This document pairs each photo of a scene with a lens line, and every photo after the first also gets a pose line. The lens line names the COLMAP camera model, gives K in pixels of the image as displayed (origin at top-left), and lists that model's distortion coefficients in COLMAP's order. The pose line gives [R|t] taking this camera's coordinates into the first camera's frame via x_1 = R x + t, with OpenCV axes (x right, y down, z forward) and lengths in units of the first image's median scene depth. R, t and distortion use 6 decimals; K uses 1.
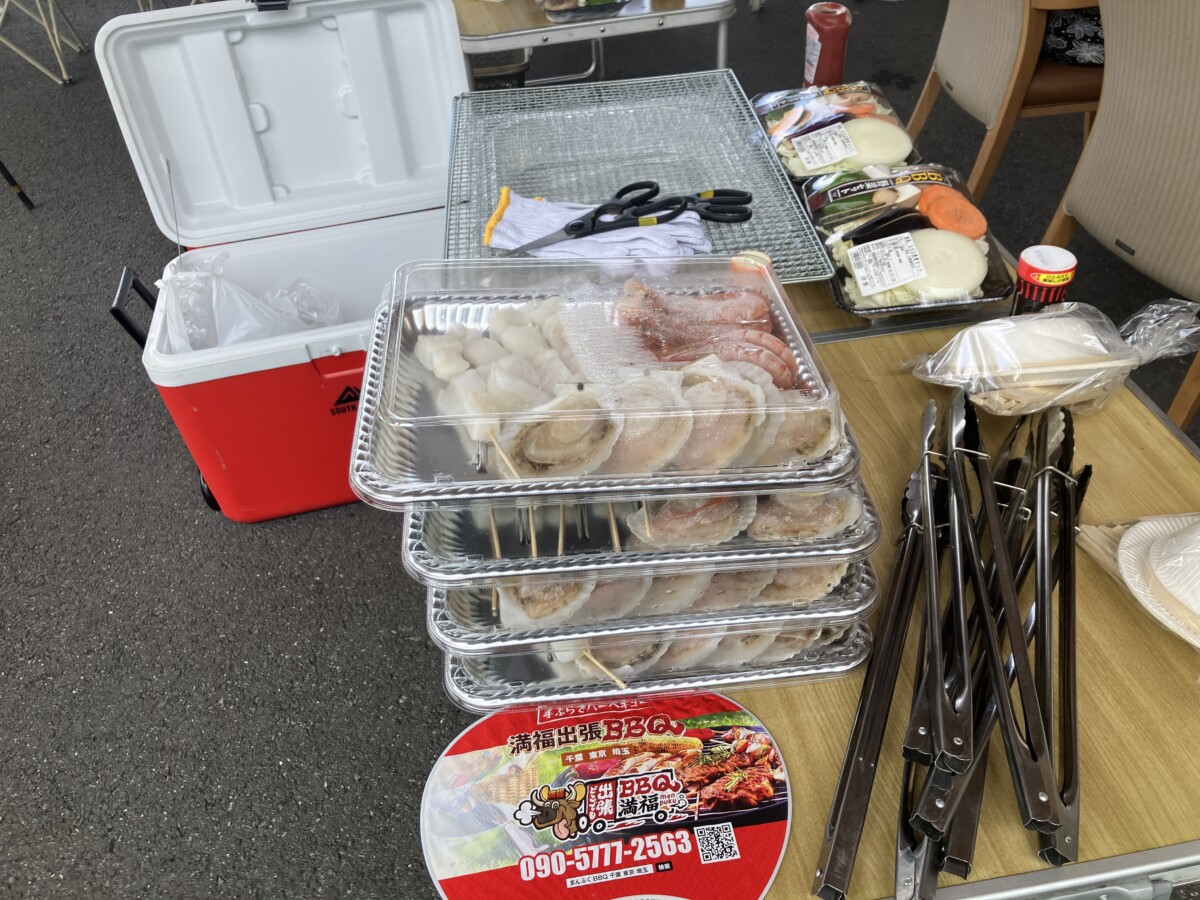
lens RADIAL K [[980.3, 0, 590.6], [0, 980.3, 449.1], [0, 0, 1]] dist [0.032780, -0.038409]
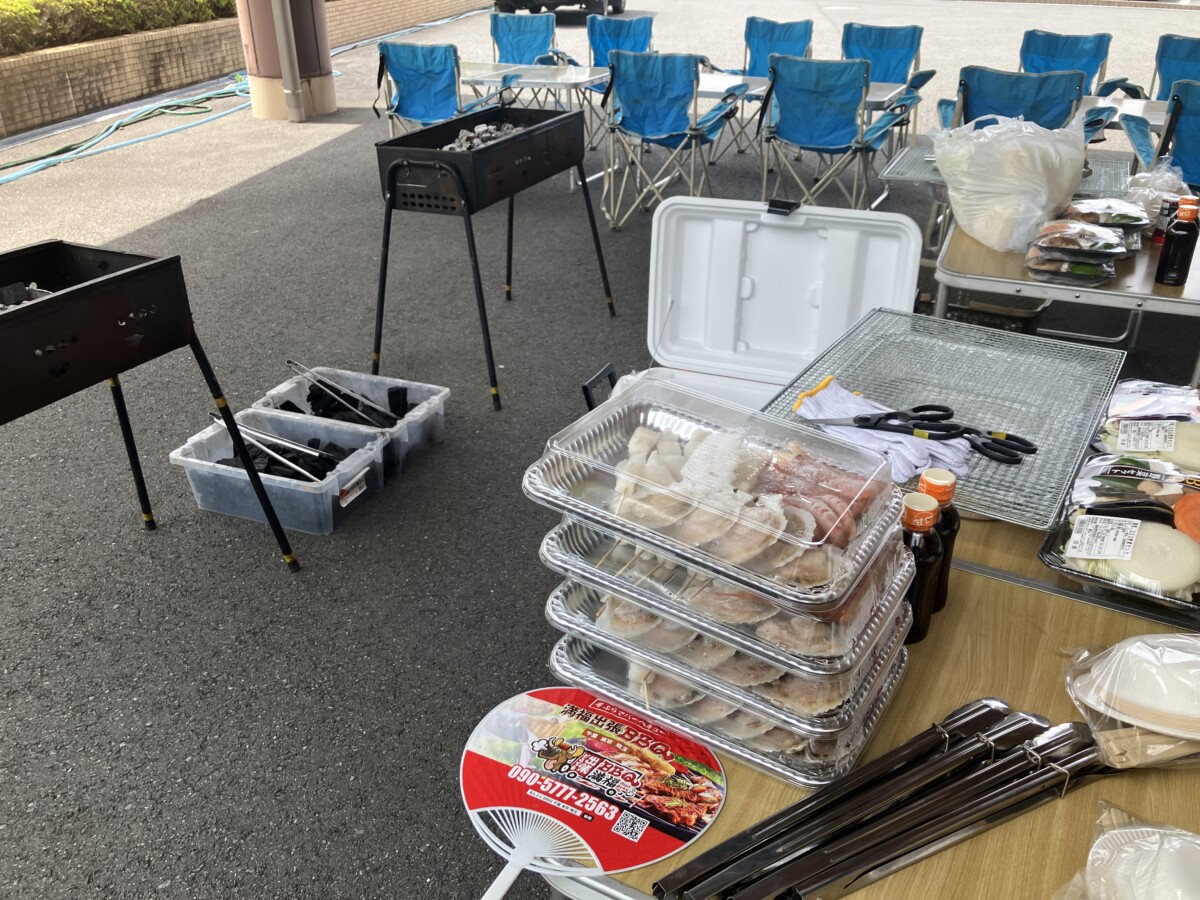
lens RADIAL K [[980.3, 0, 608.5], [0, 980.3, 455.0], [0, 0, 1]] dist [0.032780, -0.038409]
pose [[0.795323, 0.333723, -0.506053, 0.553754], [-0.420546, 0.905002, -0.064123, 0.037747], [0.436580, 0.263818, 0.860115, -0.267974]]
